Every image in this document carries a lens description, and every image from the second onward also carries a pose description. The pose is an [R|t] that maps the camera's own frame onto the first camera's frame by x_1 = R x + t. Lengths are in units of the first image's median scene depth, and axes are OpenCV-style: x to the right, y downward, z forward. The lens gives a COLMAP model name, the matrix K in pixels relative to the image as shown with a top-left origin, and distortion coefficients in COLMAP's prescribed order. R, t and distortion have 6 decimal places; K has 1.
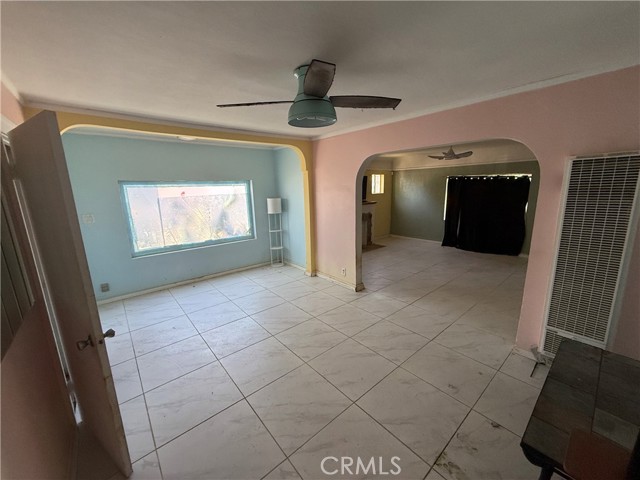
lens RADIAL K [[254.8, 0, 320.0], [0, 254.8, 240.6], [0, 0, 1]] dist [-0.001389, -0.000408]
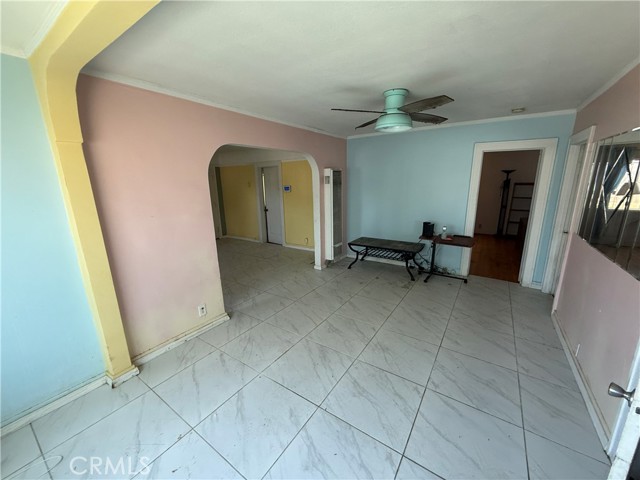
lens RADIAL K [[254.8, 0, 318.3], [0, 254.8, 240.6], [0, 0, 1]] dist [-0.001389, -0.000408]
pose [[-0.260143, -0.194992, 0.945676, -0.427683], [0.225008, 0.940191, 0.255758, -0.111806], [-0.938987, 0.279319, -0.200709, 0.586554]]
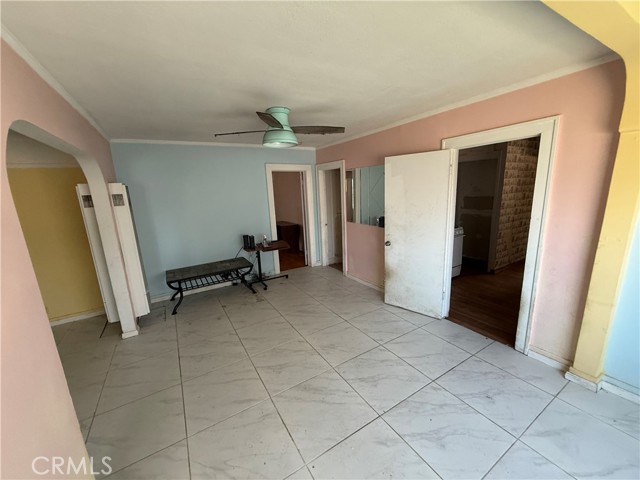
lens RADIAL K [[254.8, 0, 319.3], [0, 254.8, 241.8], [0, 0, 1]] dist [-0.001389, -0.000408]
pose [[-0.983934, 0.034852, 0.175097, -0.150367], [0.103434, 0.910673, 0.399970, -0.166996], [-0.145517, 0.411655, -0.899647, 0.790400]]
